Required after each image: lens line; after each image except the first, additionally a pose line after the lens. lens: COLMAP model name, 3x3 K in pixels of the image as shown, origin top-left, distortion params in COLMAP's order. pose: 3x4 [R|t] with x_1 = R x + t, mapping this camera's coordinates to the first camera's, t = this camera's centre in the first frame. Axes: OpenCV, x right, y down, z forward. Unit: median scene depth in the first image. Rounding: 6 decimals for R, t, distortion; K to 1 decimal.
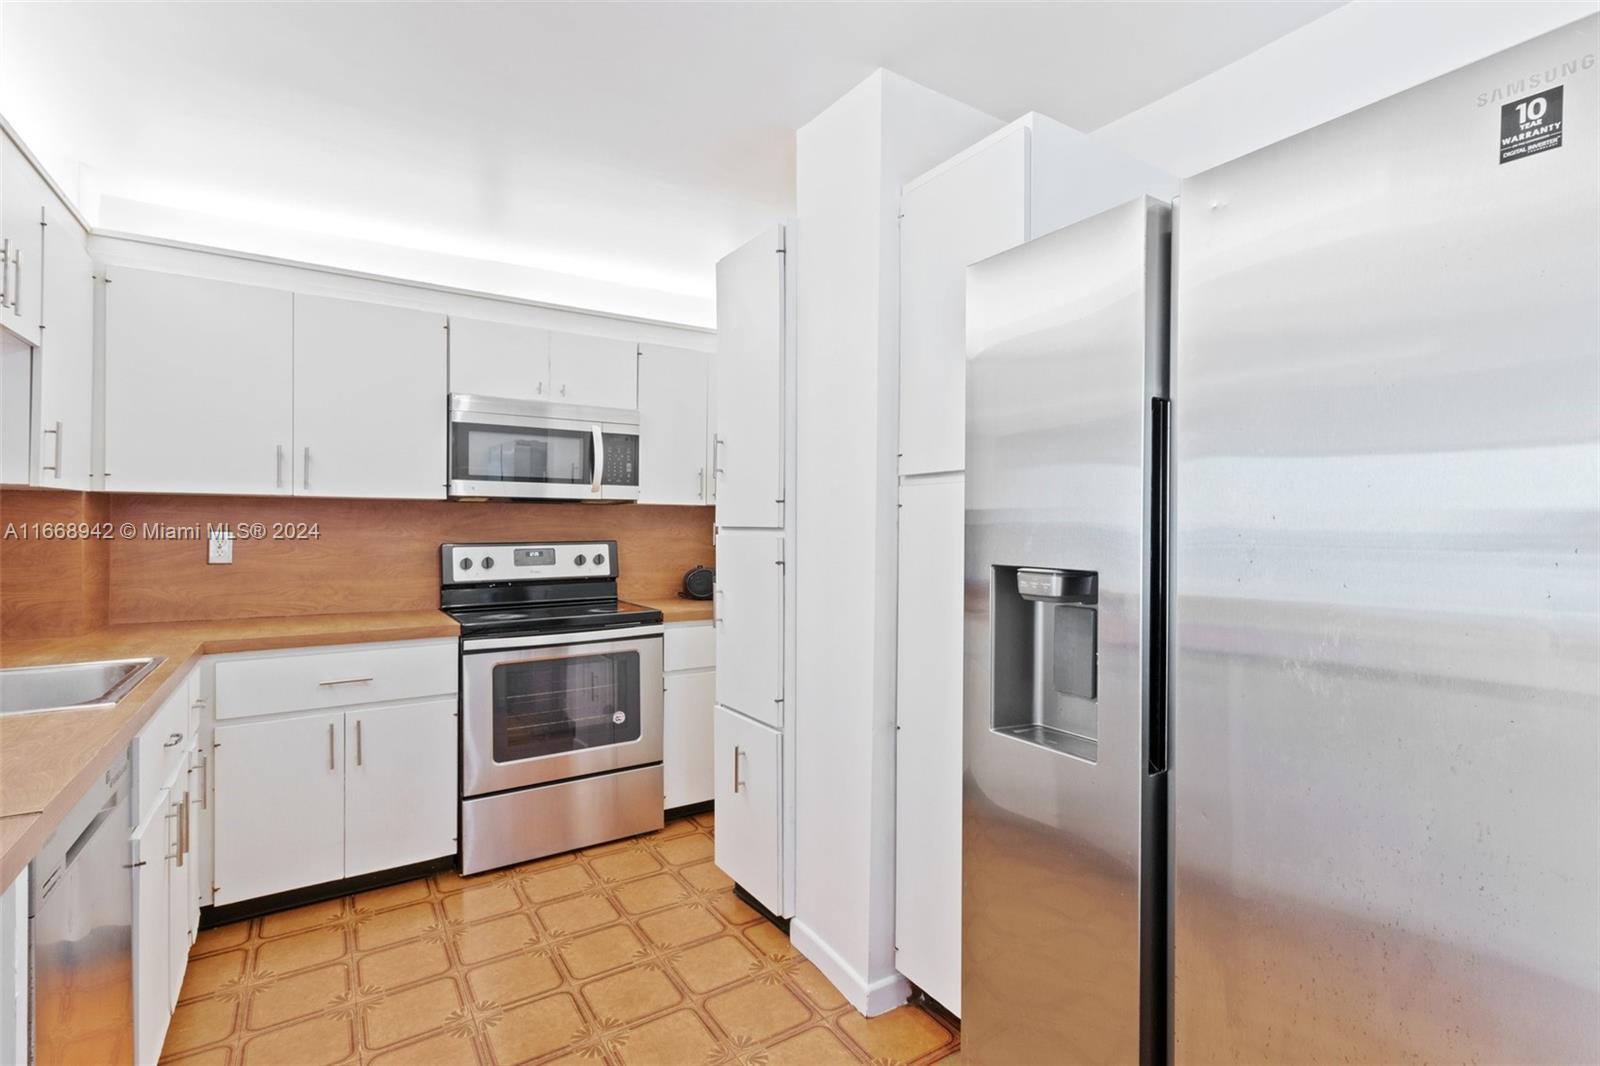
lens RADIAL K [[741.9, 0, 815.2], [0, 741.9, 527.2], [0, 0, 1]] dist [0.002220, -0.000771]
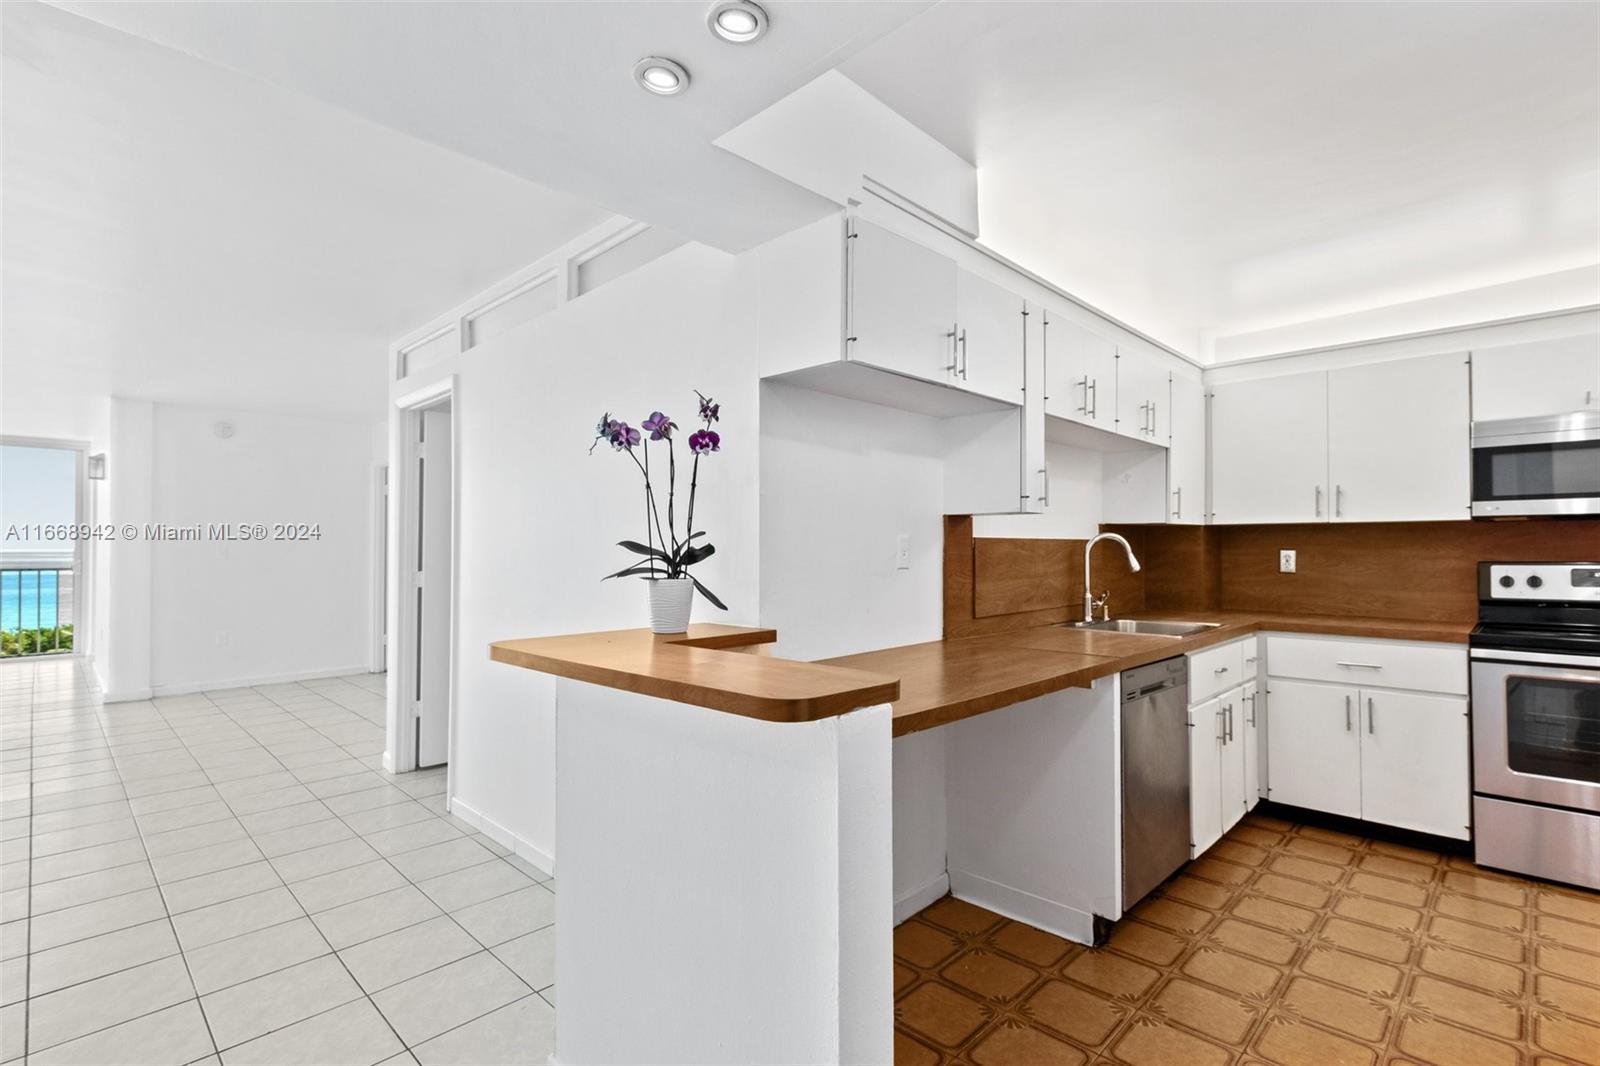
lens RADIAL K [[746.2, 0, 778.5], [0, 746.2, 535.6], [0, 0, 1]] dist [0.025386, -0.000300]
pose [[0.182295, -0.019786, -0.983045, 0.451118], [-0.000103, 0.999797, -0.020142, 0.008436], [0.983244, 0.003773, 0.182256, -0.215956]]
